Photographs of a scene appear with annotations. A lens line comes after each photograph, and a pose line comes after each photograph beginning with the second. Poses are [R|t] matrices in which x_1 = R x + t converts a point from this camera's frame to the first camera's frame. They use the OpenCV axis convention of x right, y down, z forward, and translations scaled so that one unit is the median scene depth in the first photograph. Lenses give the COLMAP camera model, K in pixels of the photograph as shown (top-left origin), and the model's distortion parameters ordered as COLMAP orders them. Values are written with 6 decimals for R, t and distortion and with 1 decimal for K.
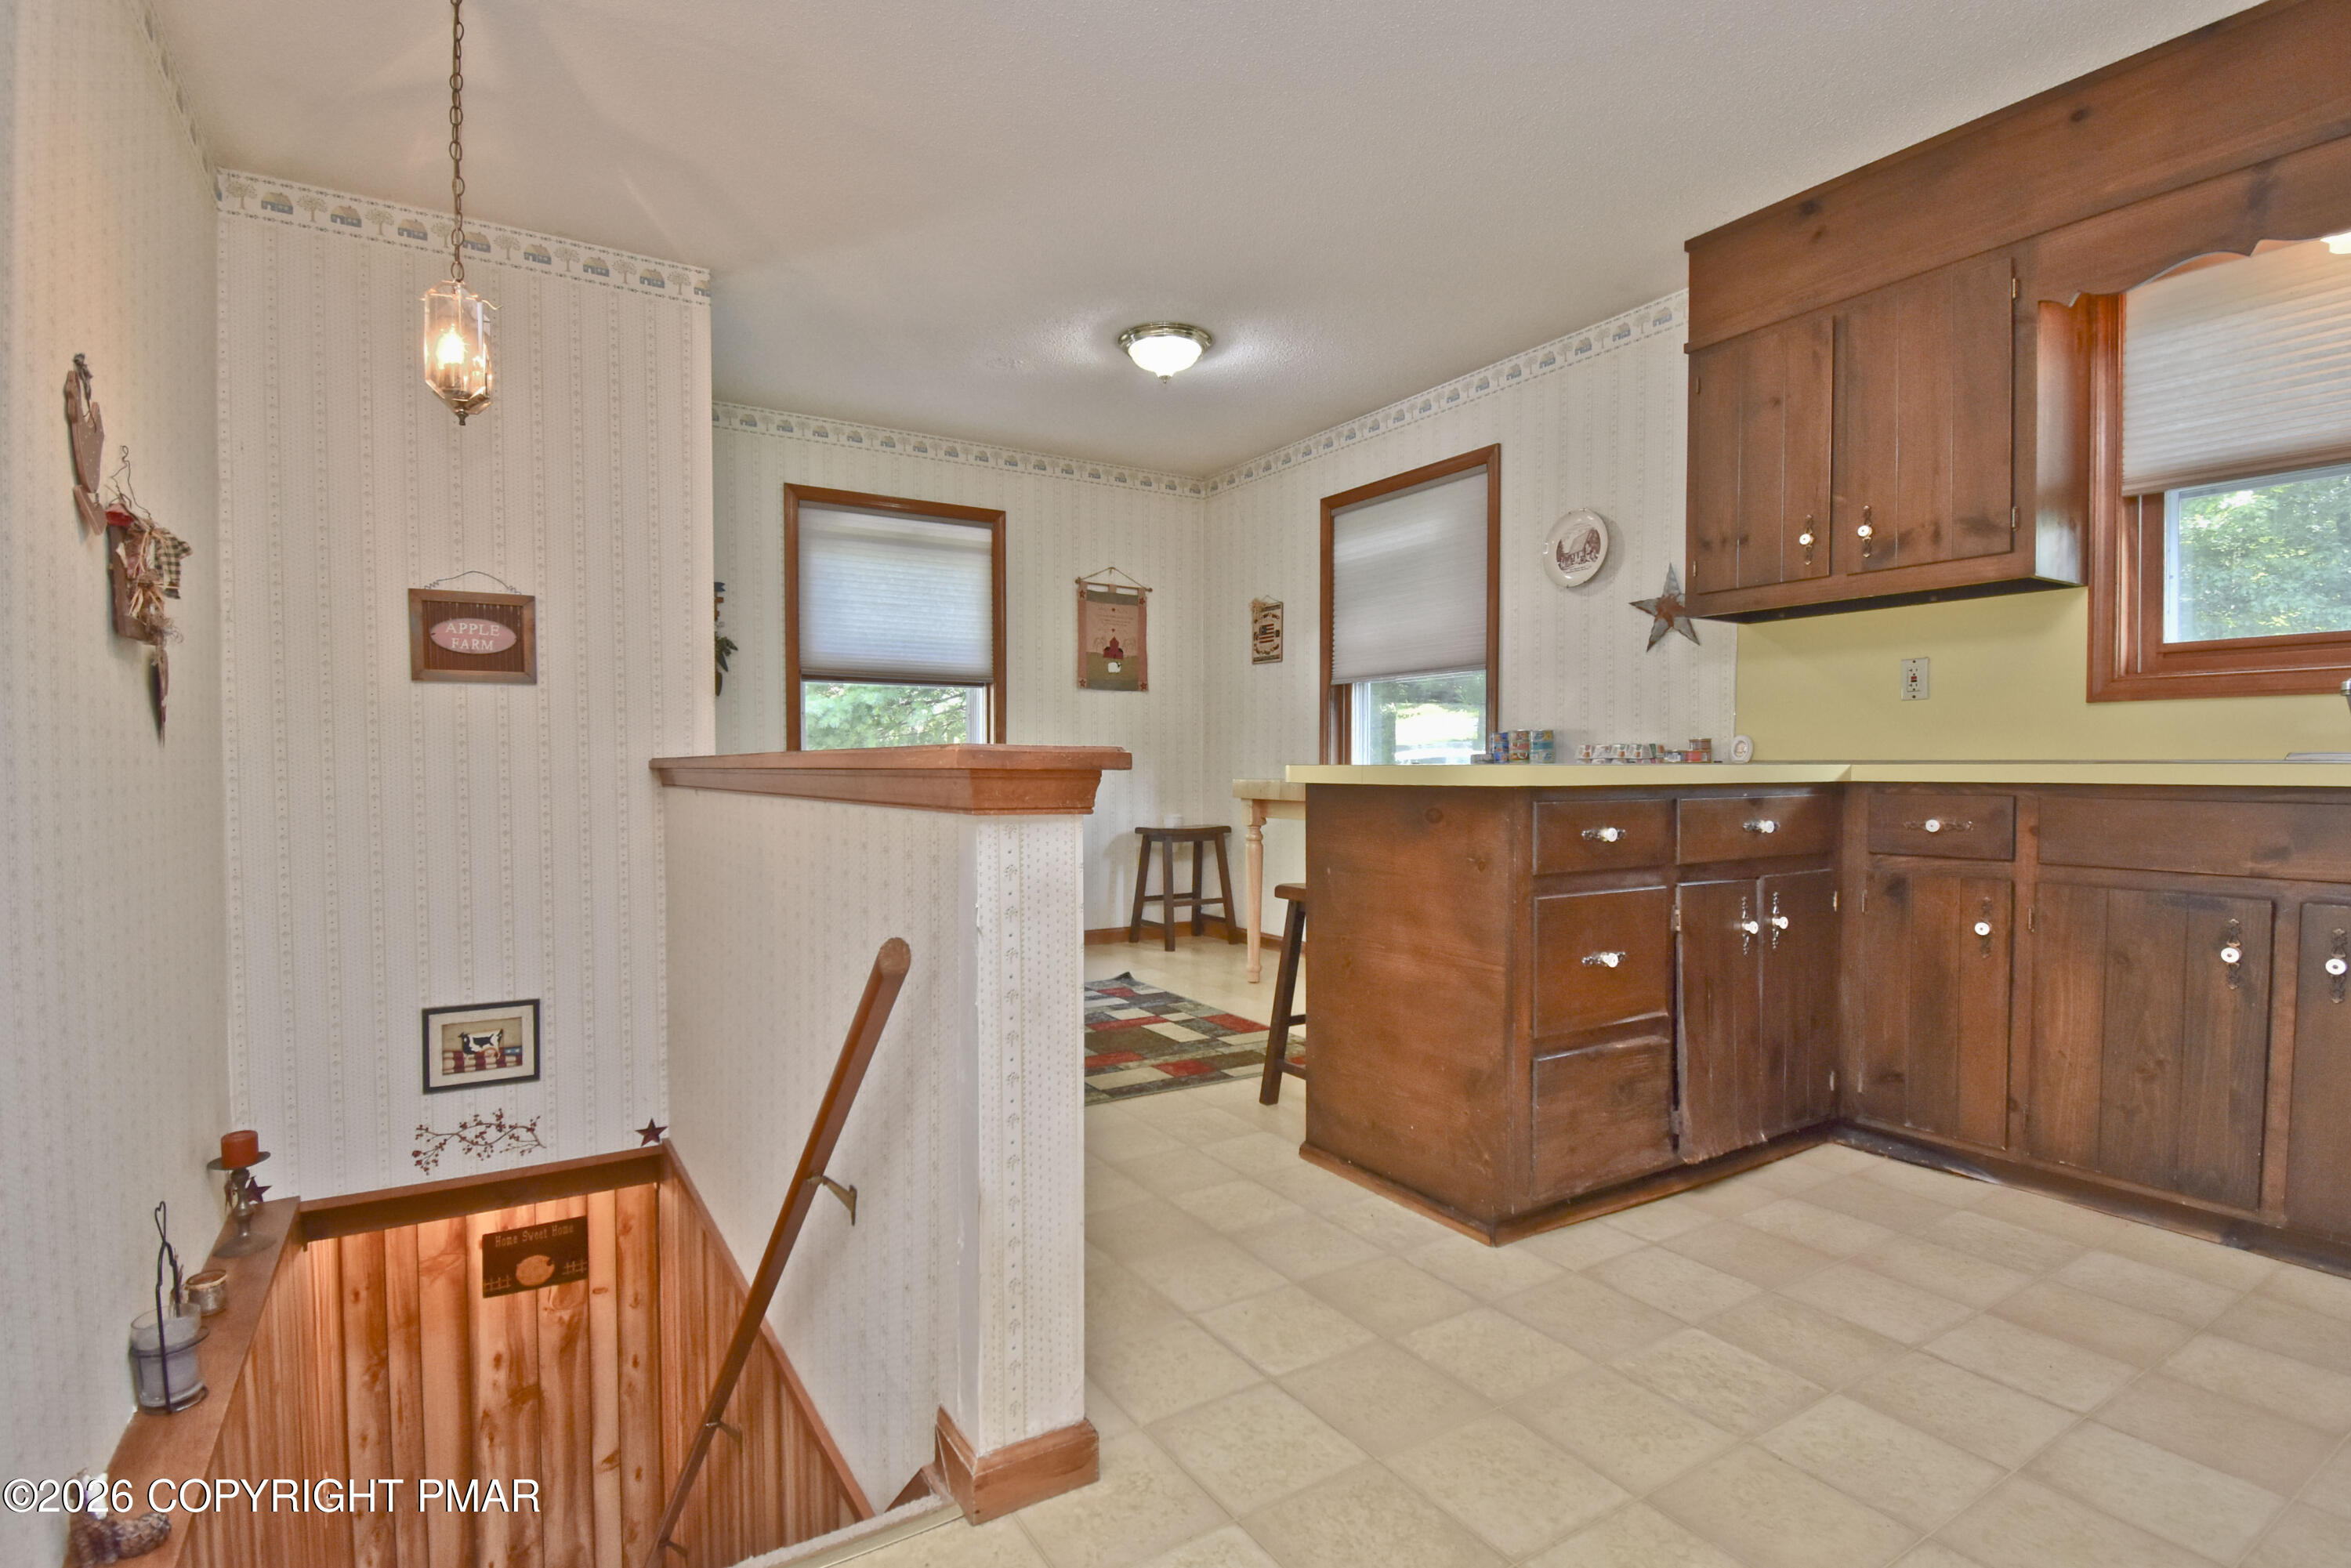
lens RADIAL K [[1117.0, 0, 1175.5], [0, 1117.0, 784.0], [0, 0, 1]] dist [0.026058, -0.033220]
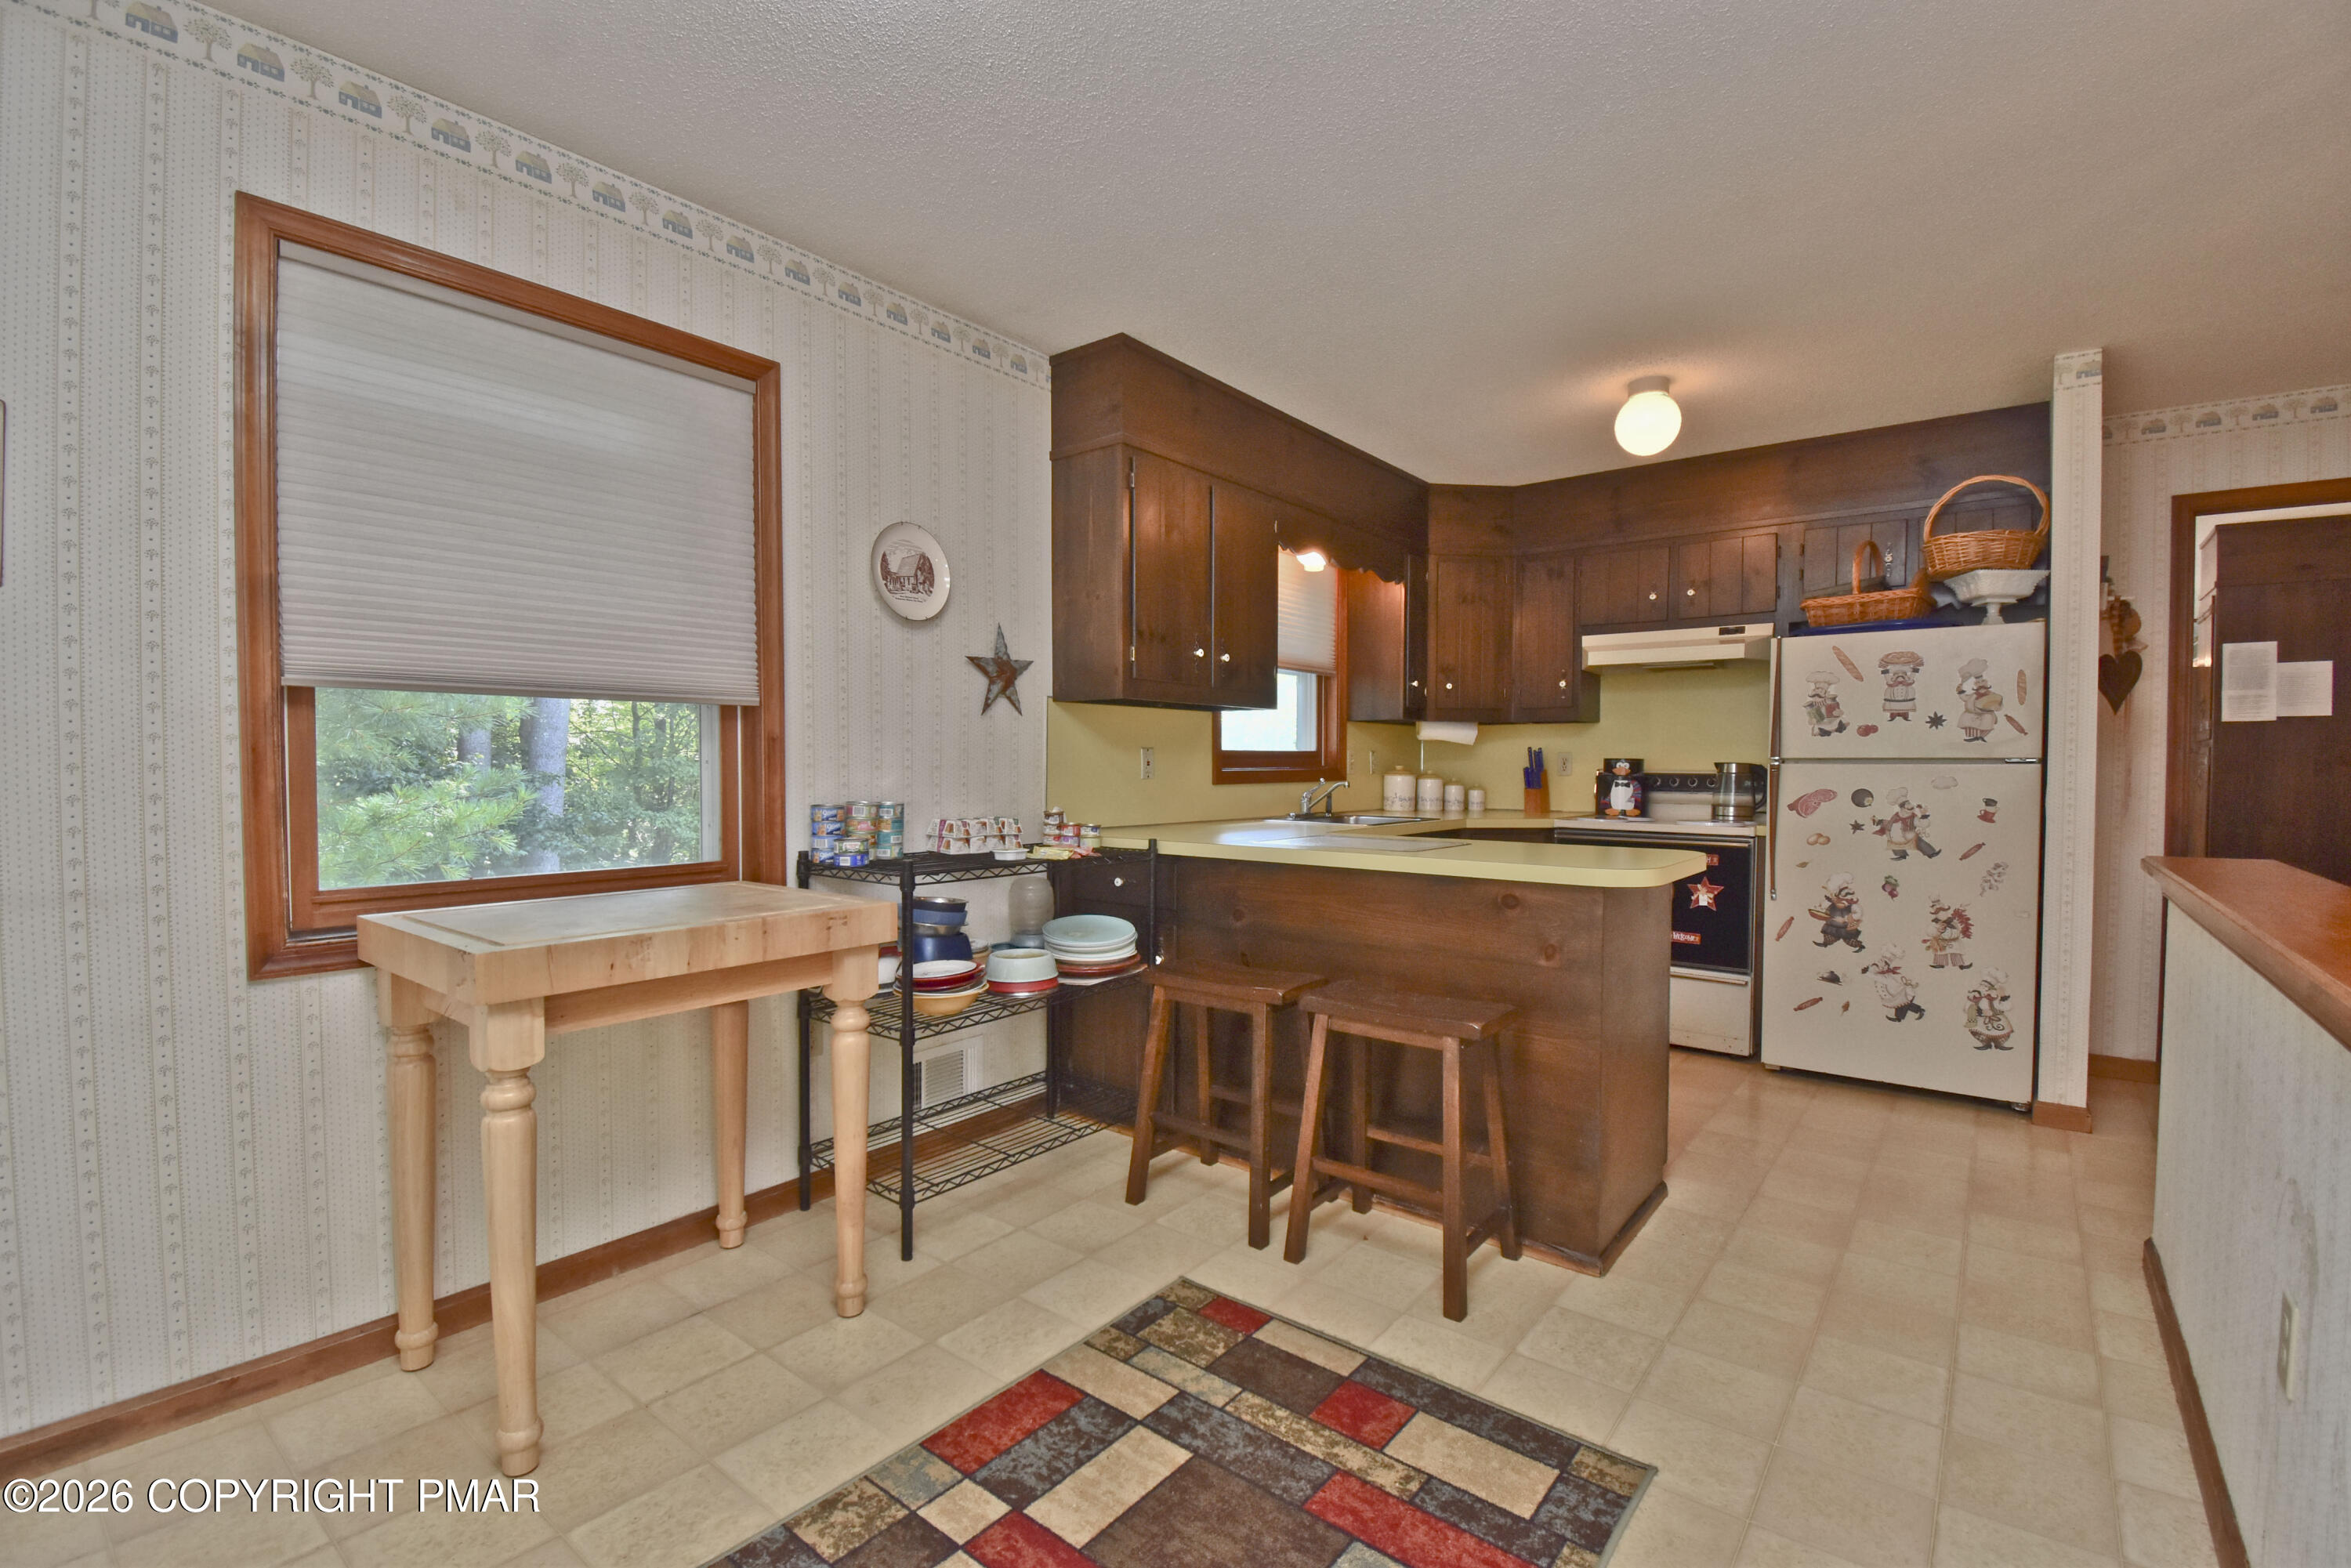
lens RADIAL K [[1024.4, 0, 1173.0], [0, 1024.4, 791.4], [0, 0, 1]] dist [0.015733, -0.024241]
pose [[-0.319678, -0.023995, 0.947222, -0.423355], [0.013661, 0.999459, 0.029929, -0.081673], [-0.947428, 0.022507, -0.319177, 1.153085]]
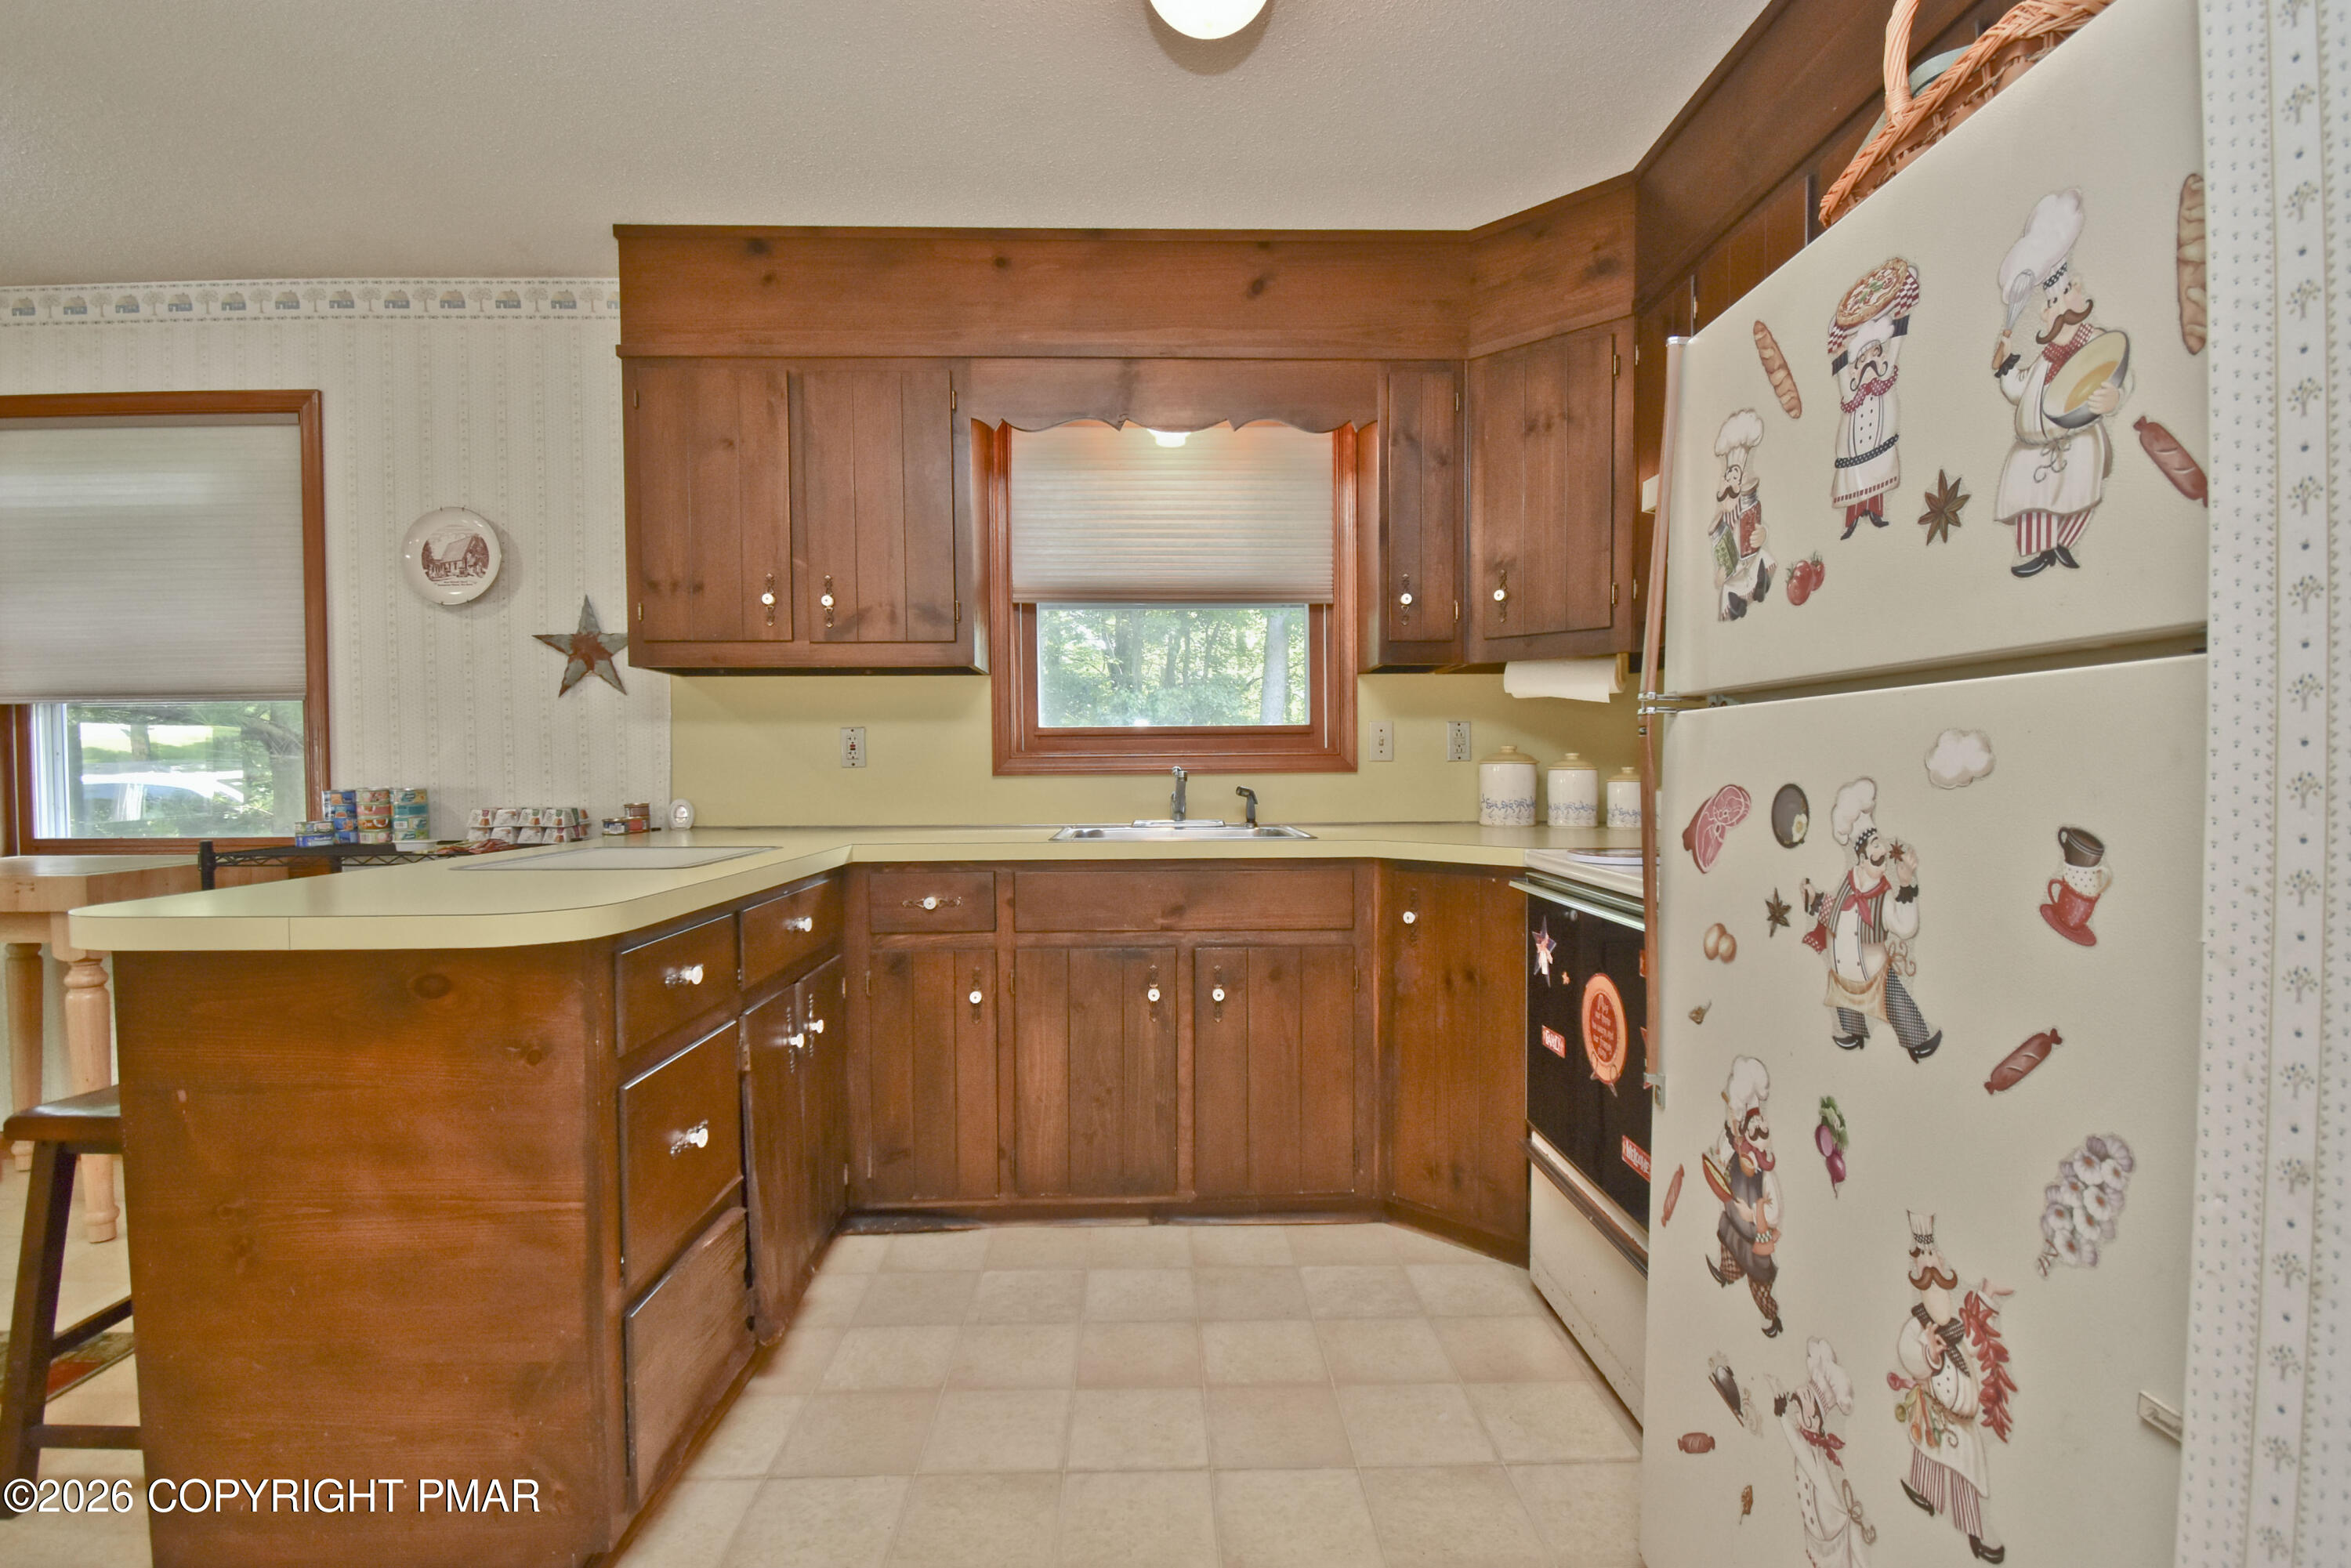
lens RADIAL K [[1090.3, 0, 1163.3], [0, 1090.3, 794.0], [0, 0, 1]] dist [0.022367, -0.027712]
pose [[0.510384, -0.022591, 0.859650, -0.054268], [0.019093, 0.999706, 0.014935, -0.050726], [-0.859735, 0.008791, 0.510665, 0.203198]]
